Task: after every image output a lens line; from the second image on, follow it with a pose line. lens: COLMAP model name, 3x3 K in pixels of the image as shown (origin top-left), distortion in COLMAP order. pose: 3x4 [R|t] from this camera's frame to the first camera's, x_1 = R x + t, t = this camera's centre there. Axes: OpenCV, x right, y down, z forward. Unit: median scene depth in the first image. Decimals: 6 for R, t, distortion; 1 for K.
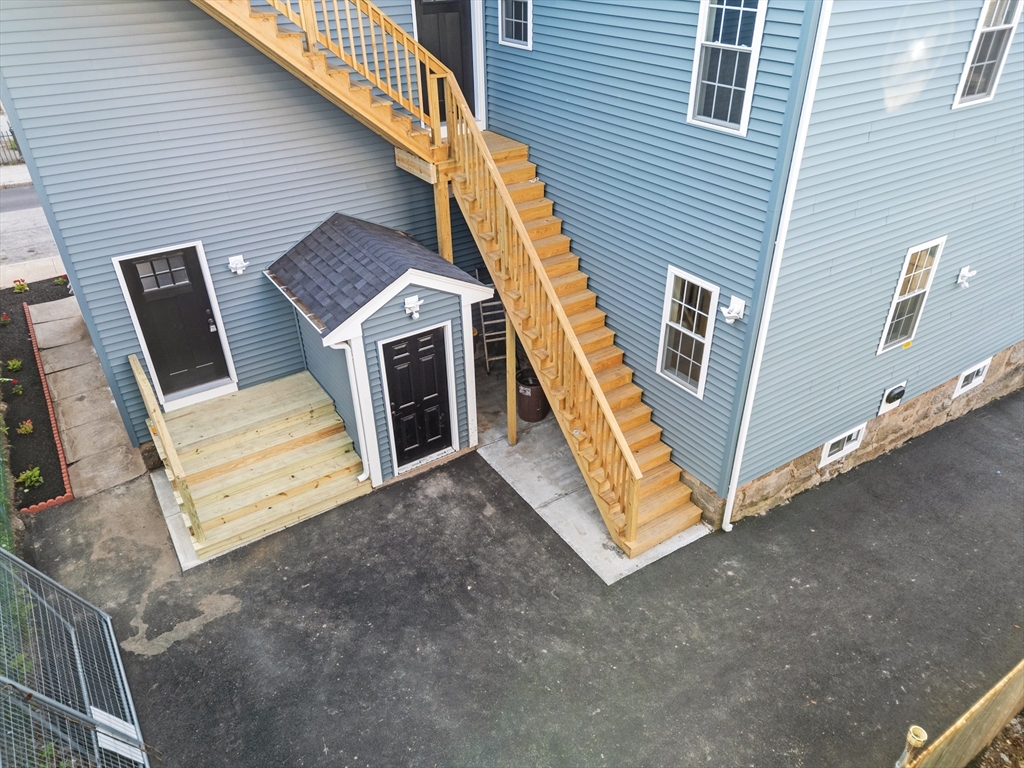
lens RADIAL K [[728.1, 0, 513.7], [0, 728.1, 385.4], [0, 0, 1]] dist [0.038380, -0.034116]
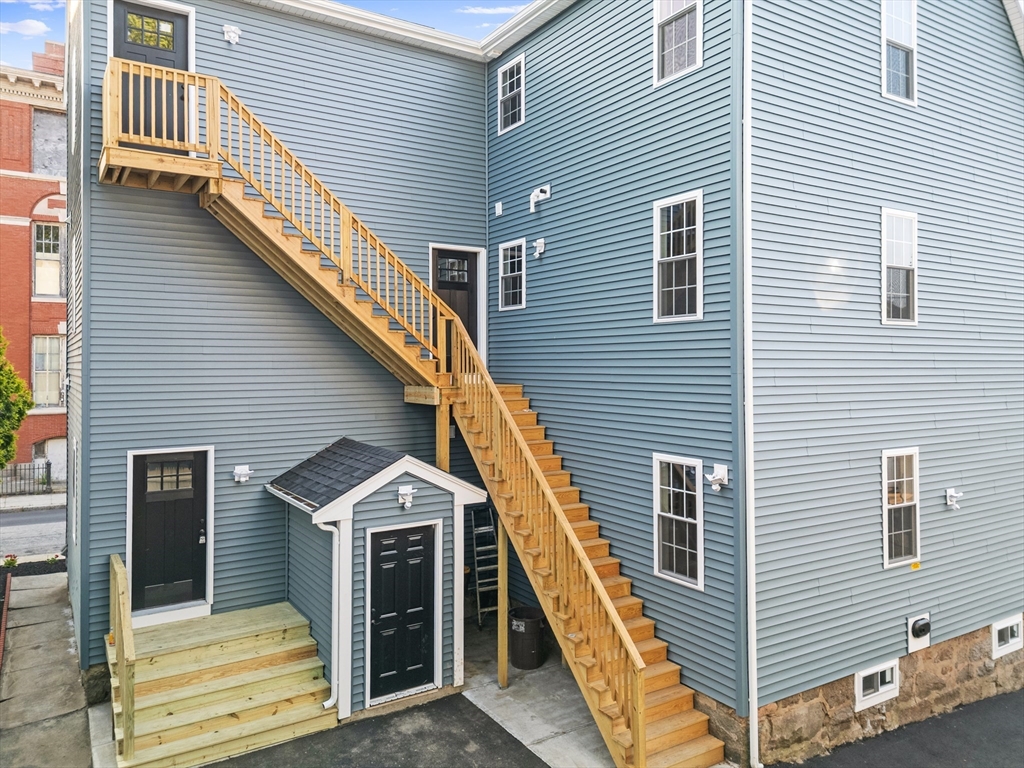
lens RADIAL K [[728.1, 0, 509.8], [0, 728.1, 328.5], [0, 0, 1]] dist [0.038380, -0.034116]
pose [[0.999794, 0.009573, -0.017921, 0.020605], [-0.017971, 0.828141, -0.560232, 0.247100], [0.009478, 0.560438, 0.828142, 0.025418]]
